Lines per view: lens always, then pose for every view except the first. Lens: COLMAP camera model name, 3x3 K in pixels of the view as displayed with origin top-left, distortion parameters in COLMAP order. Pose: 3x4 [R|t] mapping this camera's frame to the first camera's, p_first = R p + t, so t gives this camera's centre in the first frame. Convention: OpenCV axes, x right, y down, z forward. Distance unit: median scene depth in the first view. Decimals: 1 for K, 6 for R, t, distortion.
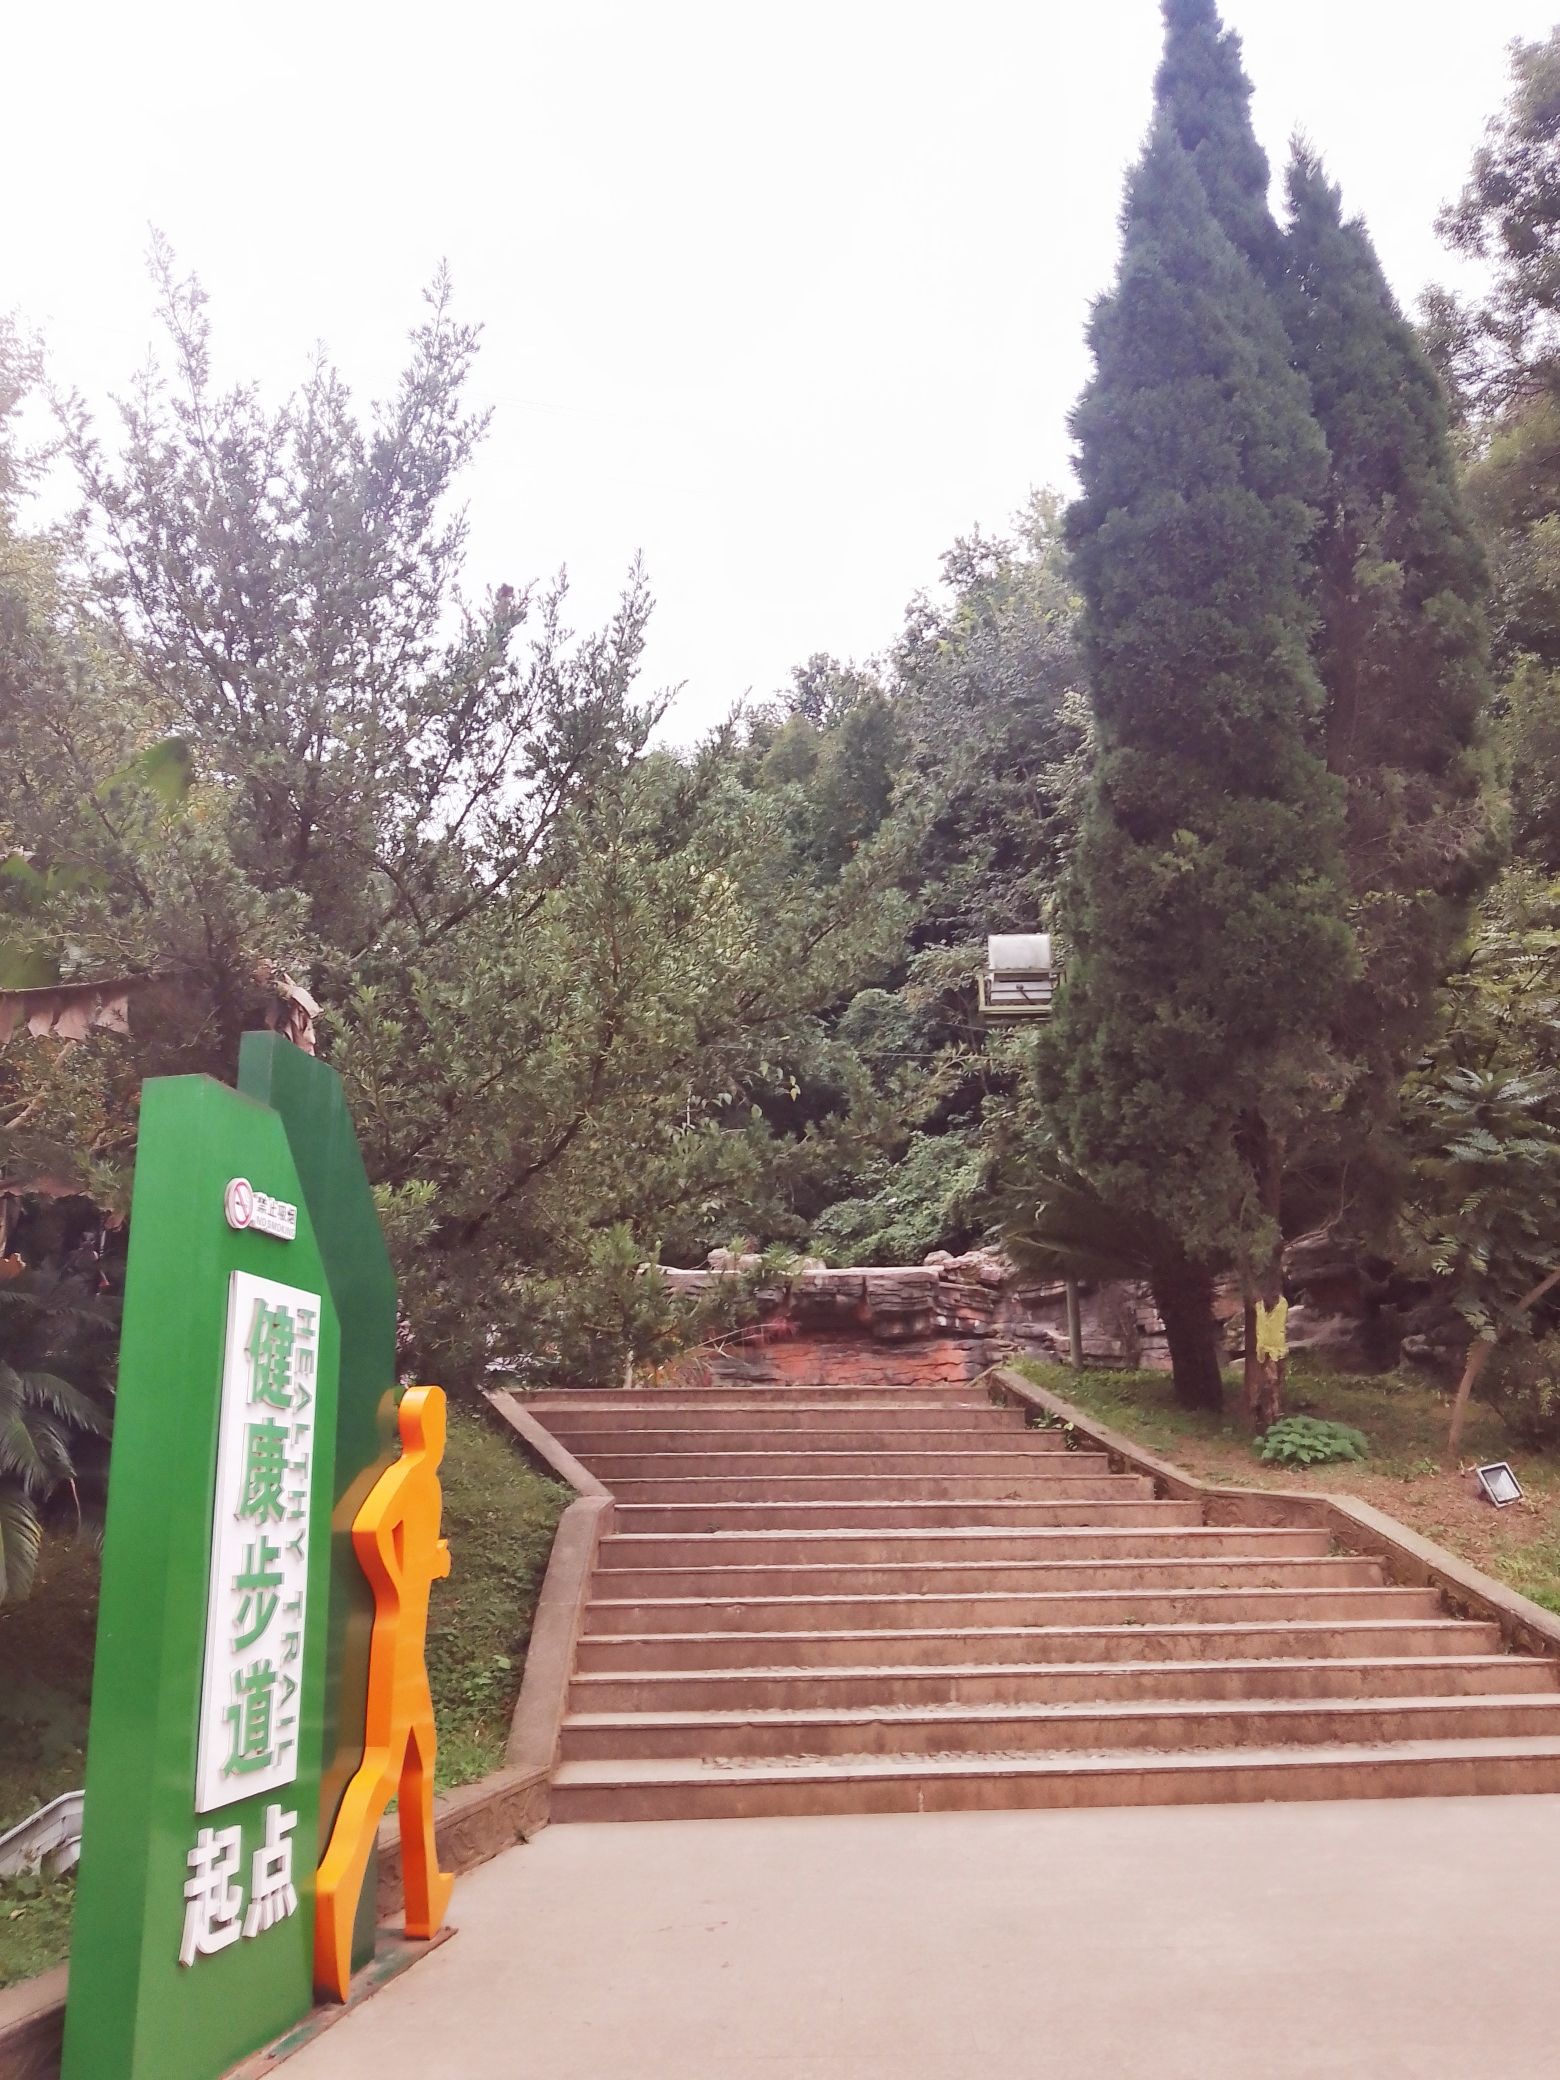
lens RADIAL K [[1639.2, 0, 790.3], [0, 1639.2, 1019.7], [0, 0, 1]] dist [-0.001565, -0.012338]
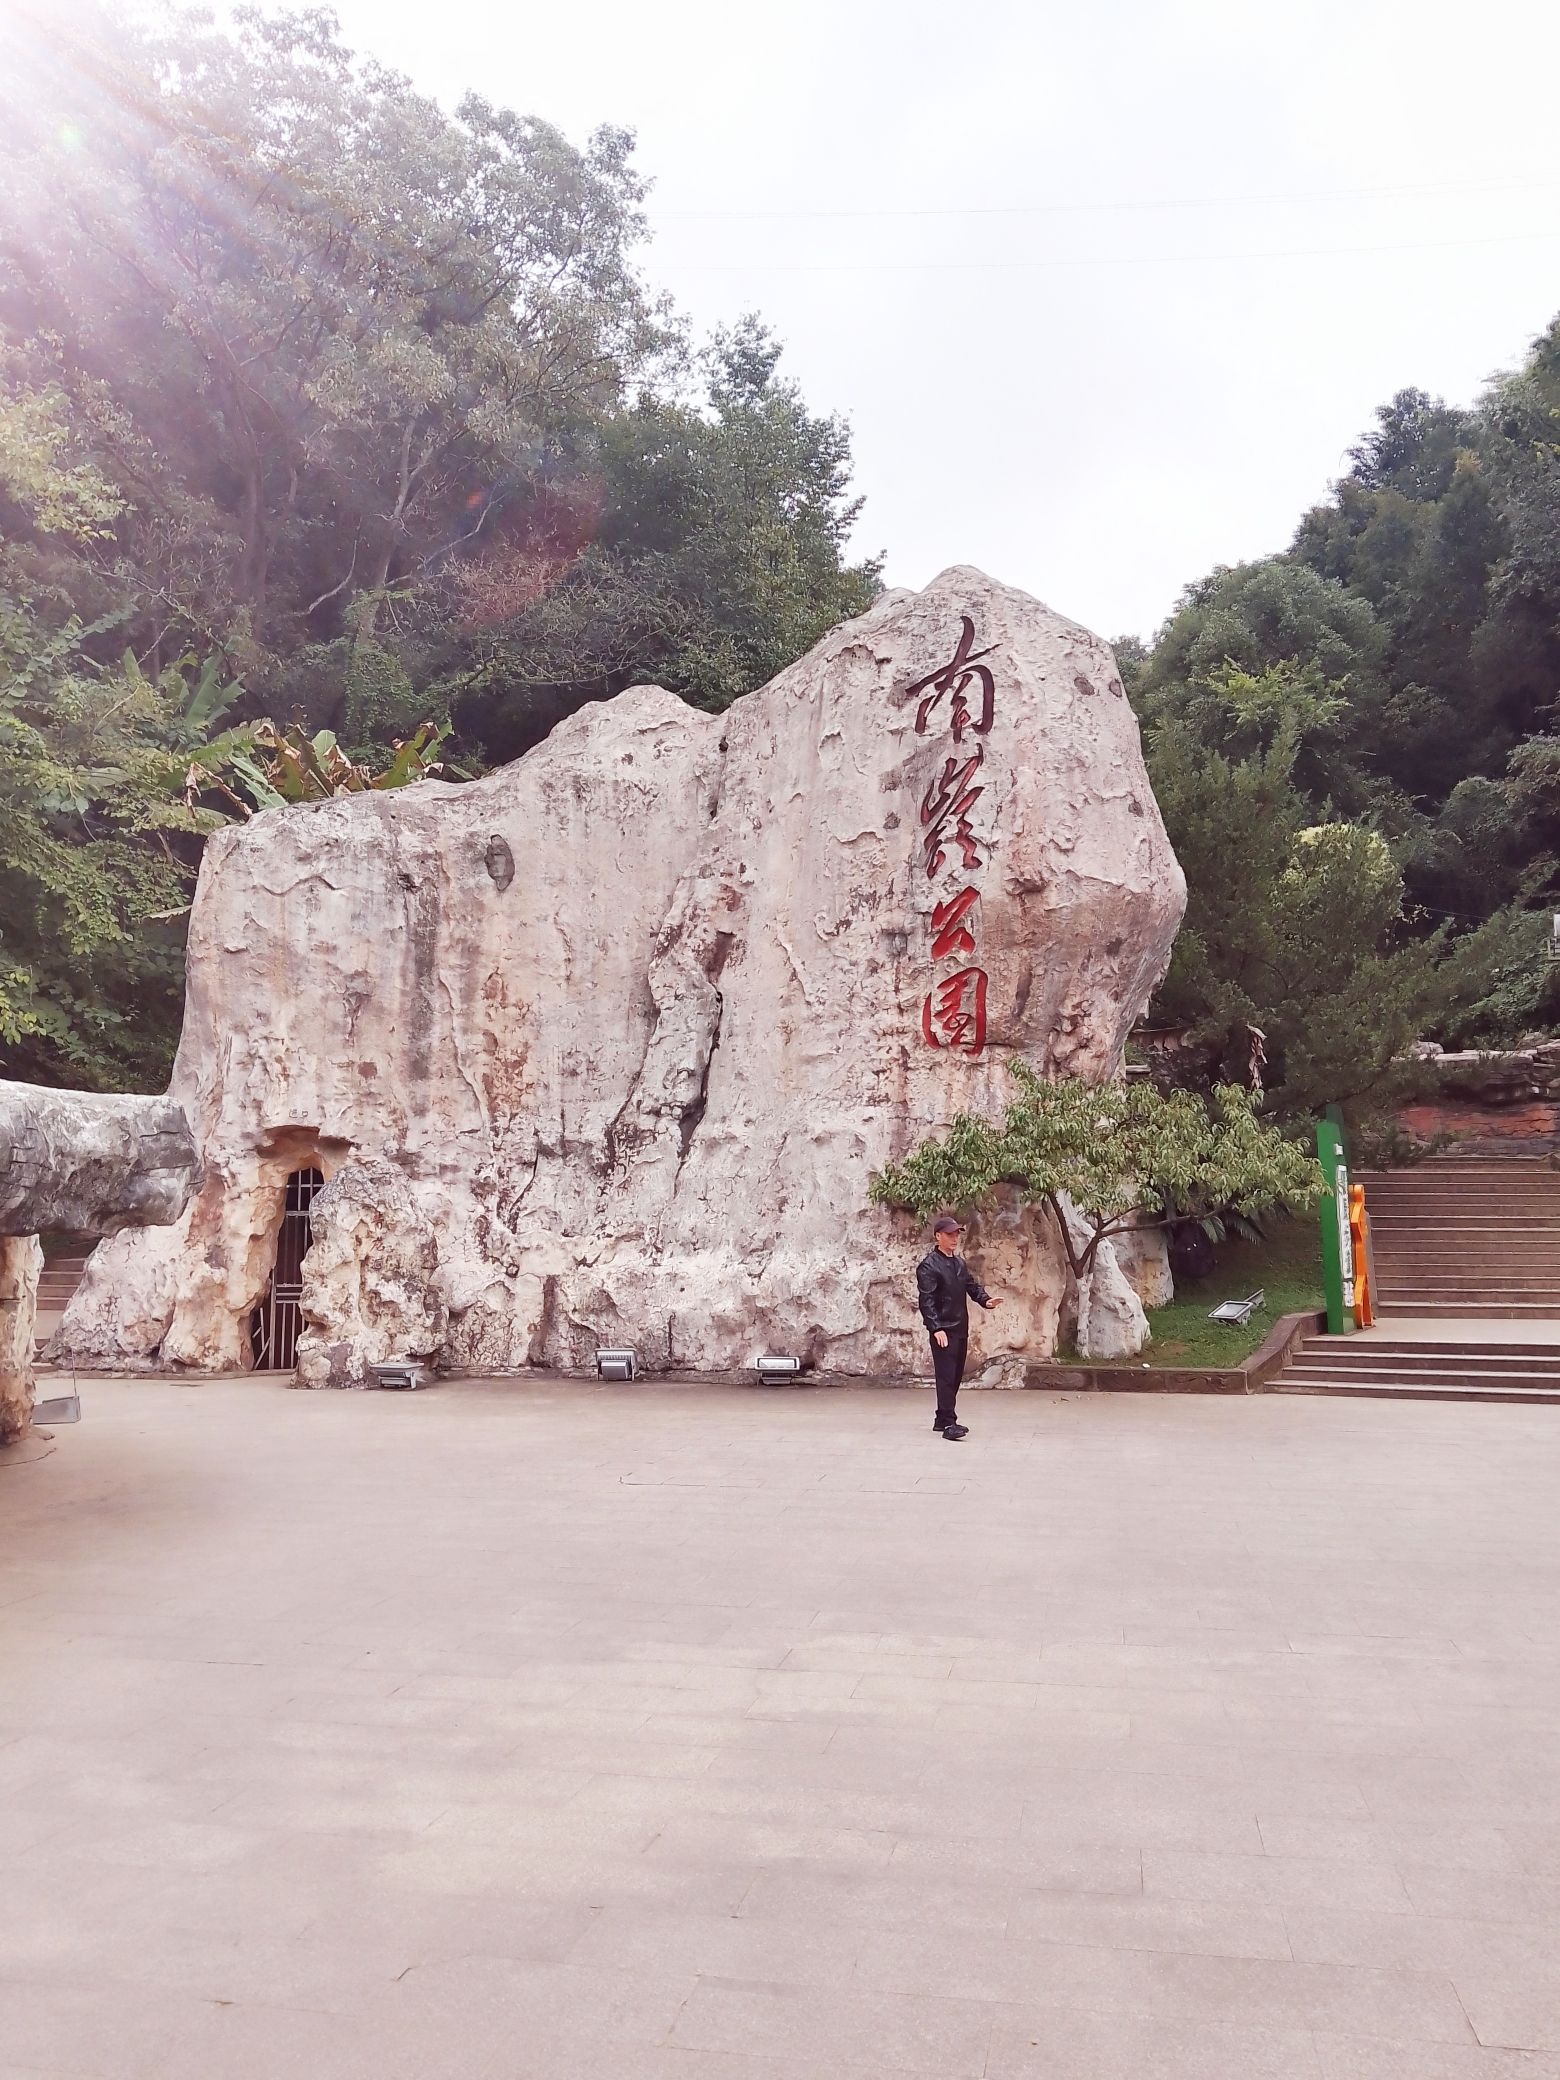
lens RADIAL K [[1639.2, 0, 796.7], [0, 1639.2, 1033.1], [0, 0, 1]] dist [-0.001565, -0.012338]
pose [[0.942041, -0.022064, -0.334772, -0.069807], [0.081689, 0.982890, 0.165091, -0.318617], [0.325402, -0.182869, 0.927724, -1.069762]]
